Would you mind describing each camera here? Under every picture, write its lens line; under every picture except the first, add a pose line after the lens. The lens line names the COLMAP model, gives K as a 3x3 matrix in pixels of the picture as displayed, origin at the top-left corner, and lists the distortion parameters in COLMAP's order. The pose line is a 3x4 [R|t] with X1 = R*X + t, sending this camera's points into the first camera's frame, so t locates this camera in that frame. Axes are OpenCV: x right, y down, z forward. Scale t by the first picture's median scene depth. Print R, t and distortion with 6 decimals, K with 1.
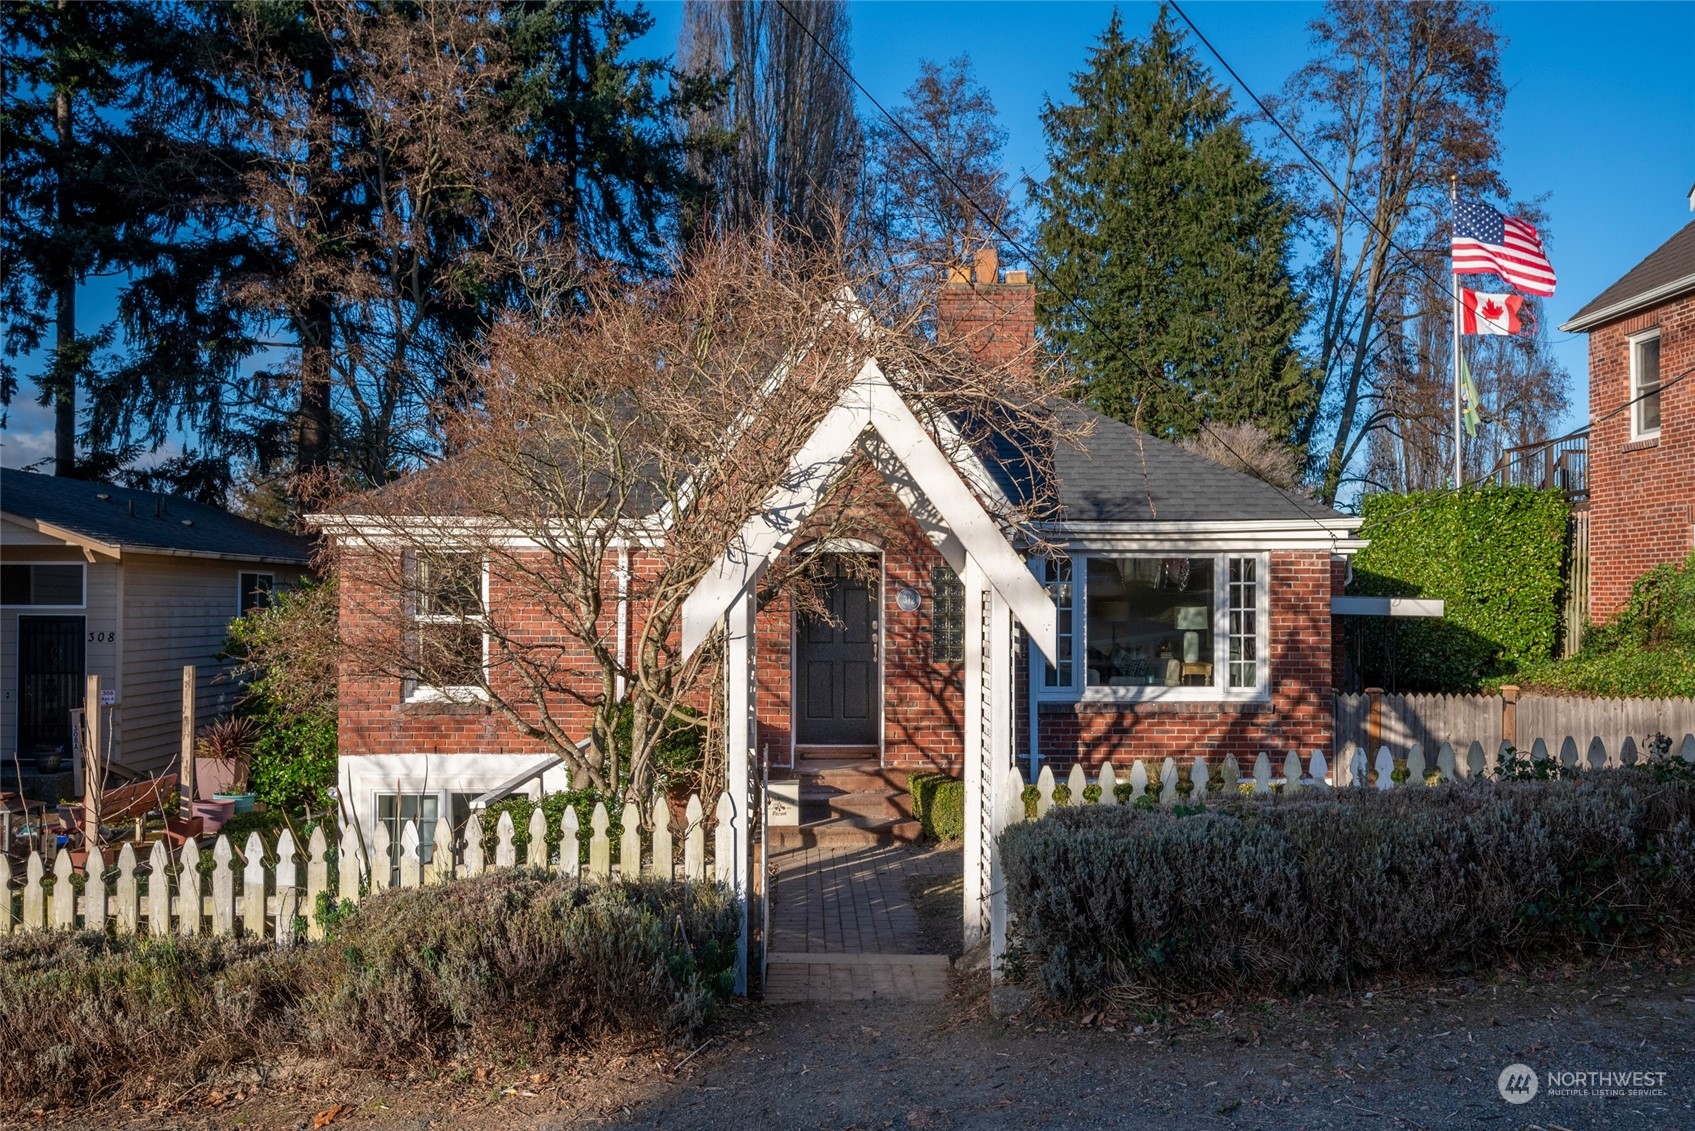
lens RADIAL K [[1269.6, 0, 850.6], [0, 1269.6, 576.9], [0, 0, 1]] dist [0.002172, -0.001578]
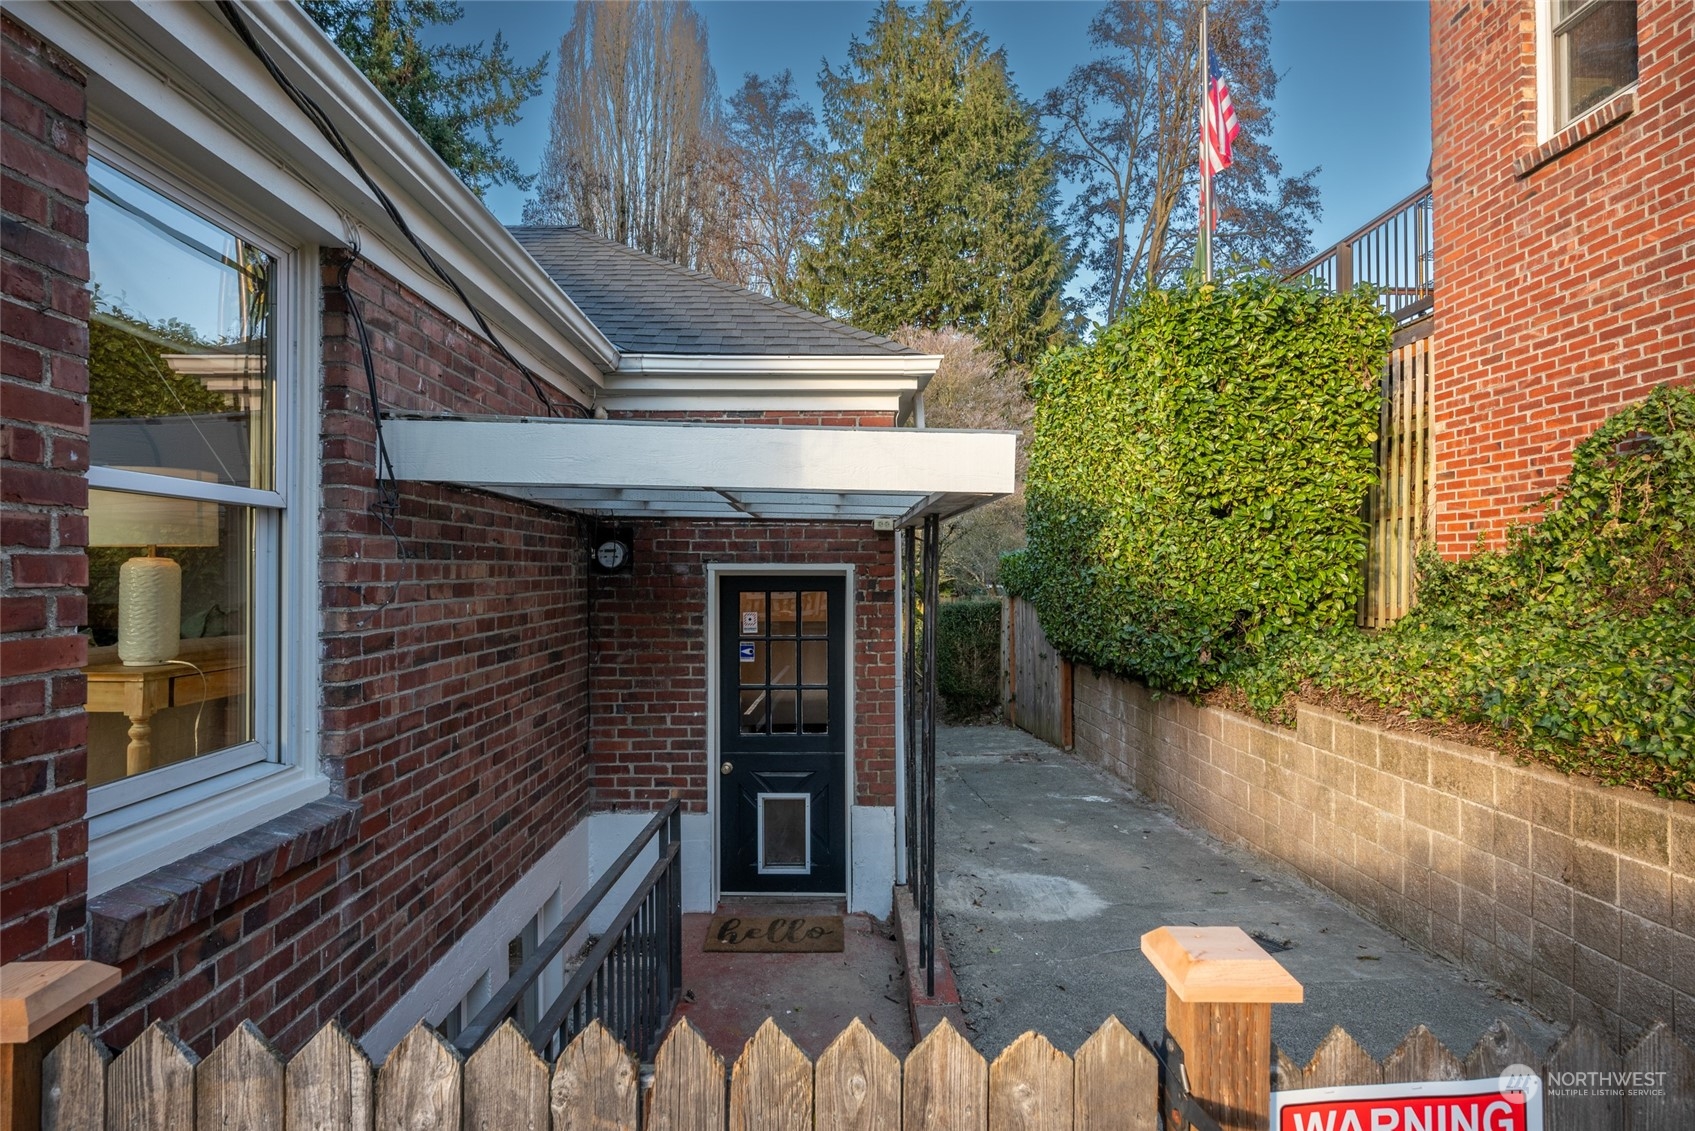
lens RADIAL K [[856.3, 0, 842.0], [0, 856.3, 561.3], [0, 0, 1]] dist [0.000960, 0.000336]
pose [[0.999984, -0.003700, 0.004307, 0.338375], [0.003680, 0.999982, 0.004669, 0.035046], [-0.004324, -0.004653, 0.999980, 0.646059]]
